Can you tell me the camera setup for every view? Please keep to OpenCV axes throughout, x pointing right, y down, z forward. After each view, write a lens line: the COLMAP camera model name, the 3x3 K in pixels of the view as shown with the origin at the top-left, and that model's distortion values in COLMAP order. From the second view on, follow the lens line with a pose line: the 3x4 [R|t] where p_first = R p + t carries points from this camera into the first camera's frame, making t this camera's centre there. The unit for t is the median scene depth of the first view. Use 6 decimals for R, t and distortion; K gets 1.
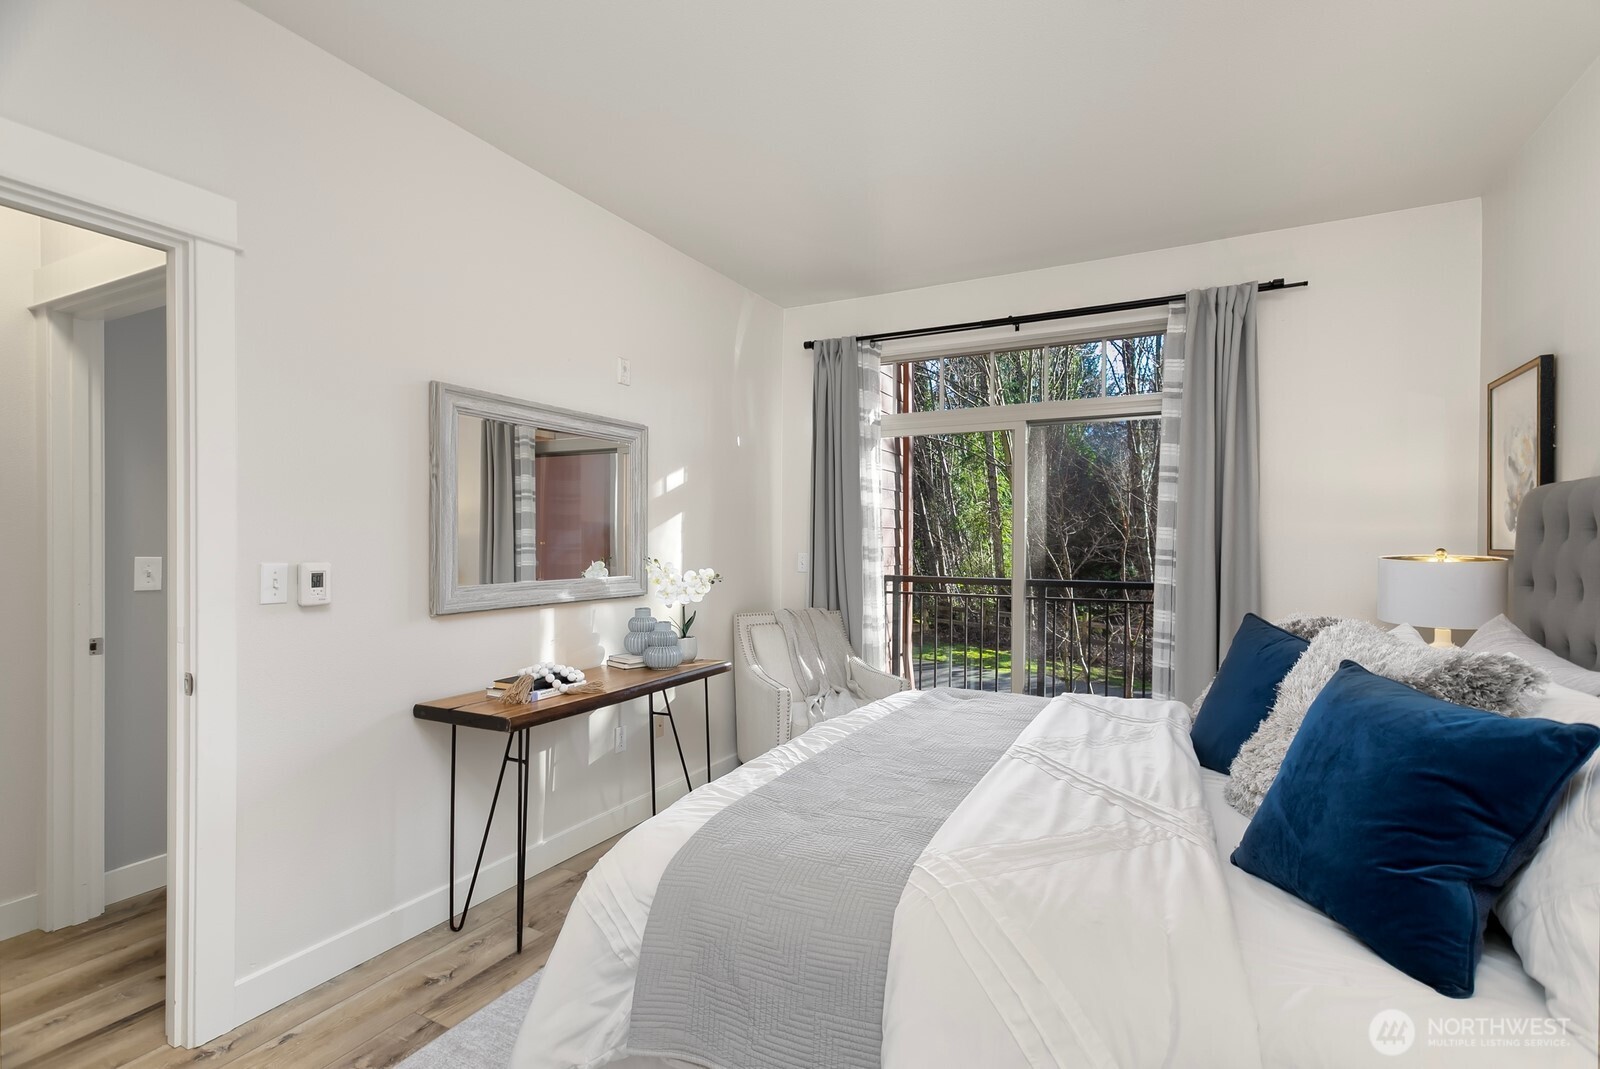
lens RADIAL K [[759.1, 0, 796.8], [0, 759.1, 544.8], [0, 0, 1]] dist [0.002193, 0.000169]
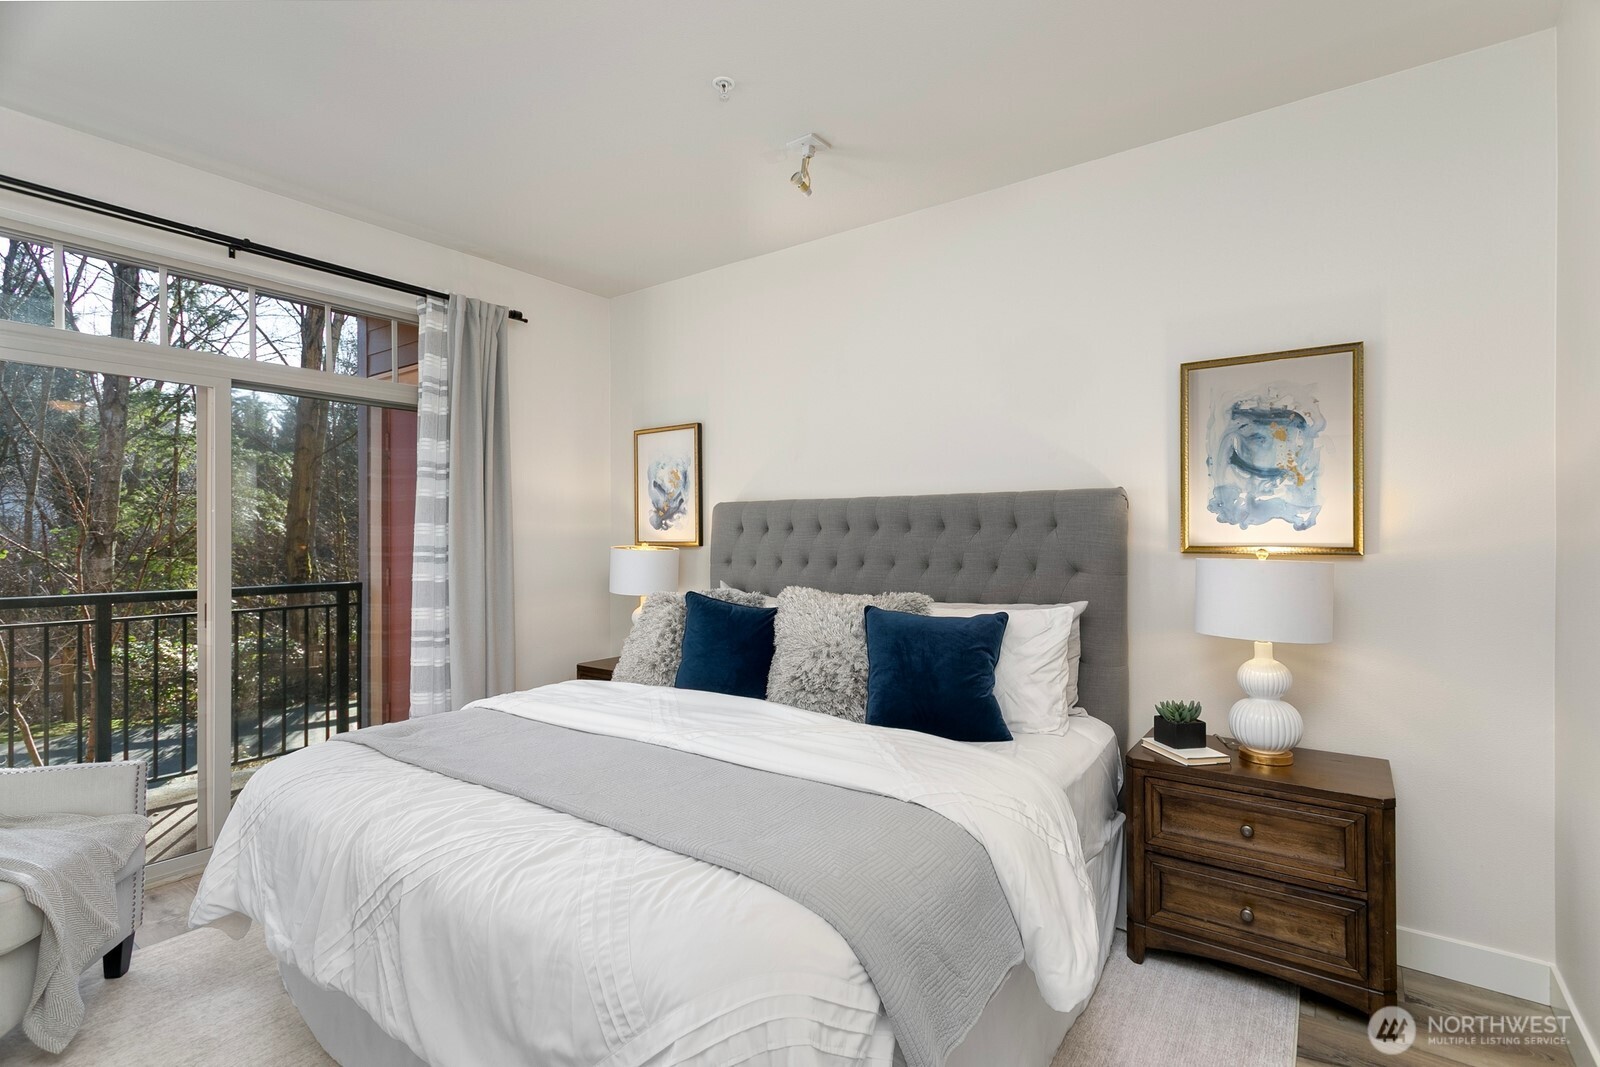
lens RADIAL K [[753.7, 0, 800.0], [0, 753.7, 533.5], [0, 0, 1]] dist [0.001254, 0.000073]
pose [[0.154689, 0.001536, 0.987962, -0.420553], [0.009302, 0.999952, -0.003011, -0.002404], [-0.987919, 0.009656, 0.154667, 0.387278]]
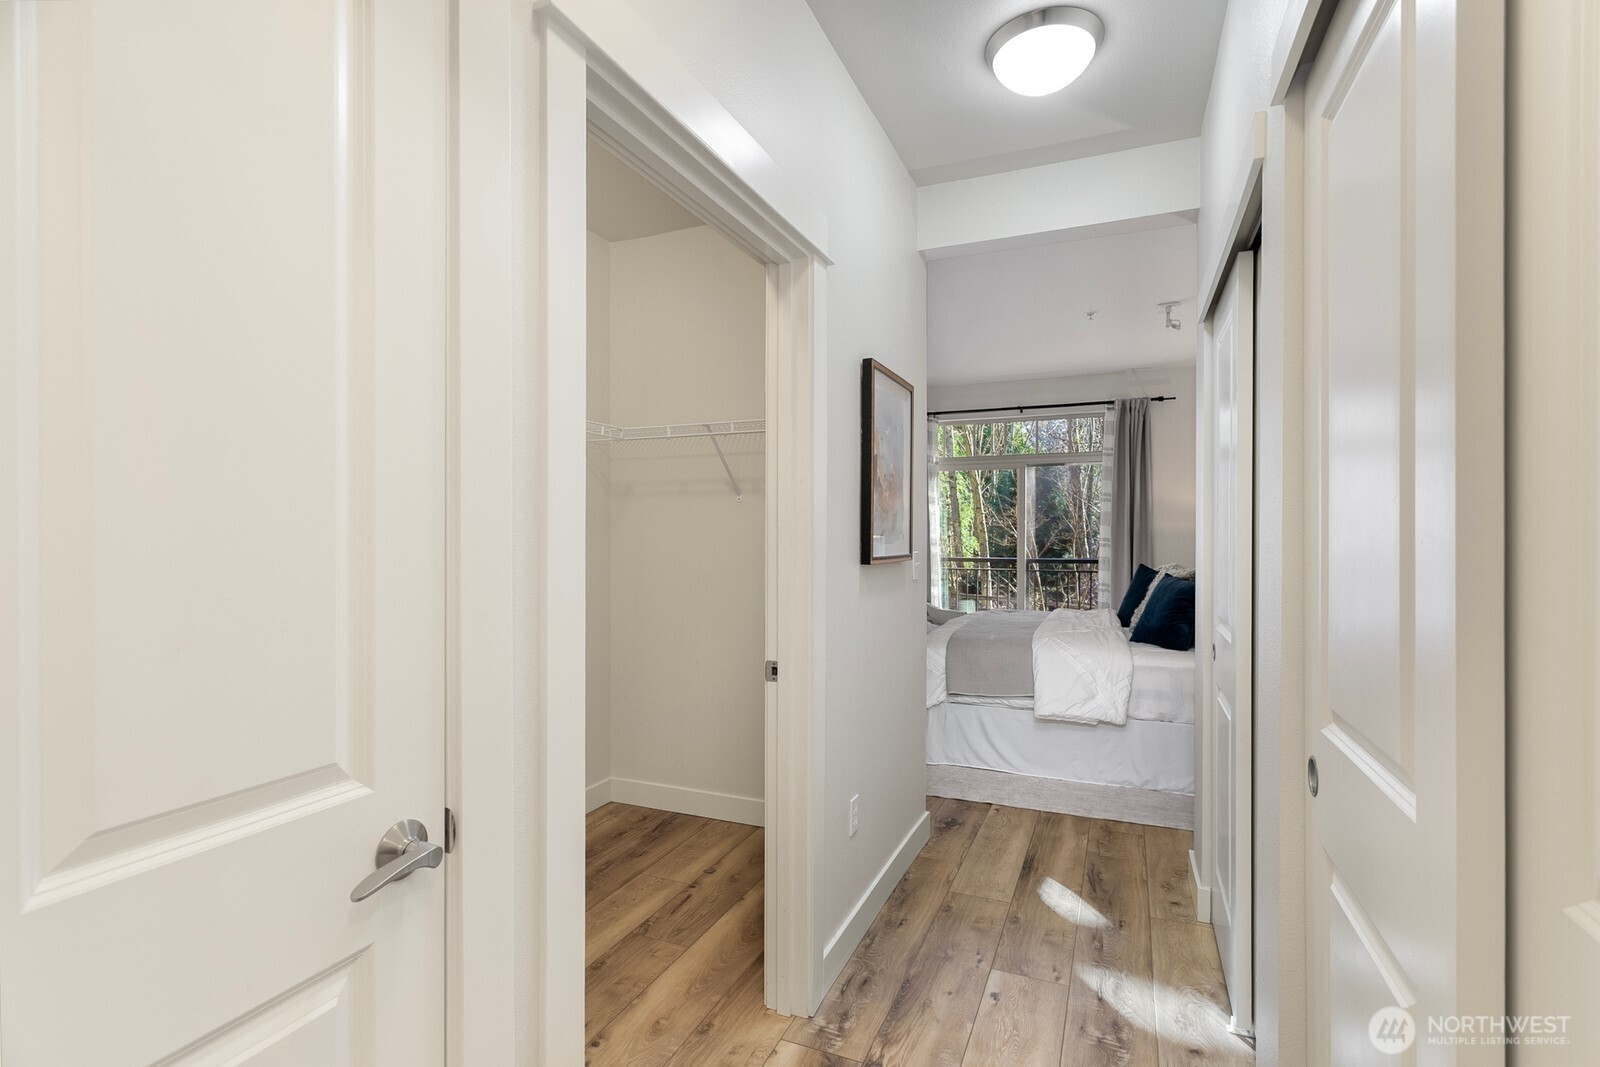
lens RADIAL K [[753.7, 0, 800.0], [0, 753.7, 533.5], [0, 0, 1]] dist [0.001254, 0.000073]
pose [[0.997077, -0.002621, 0.076355, -0.403349], [0.003039, 0.999981, -0.005363, 0.003231], [-0.076340, 0.005580, 0.997066, -0.792563]]
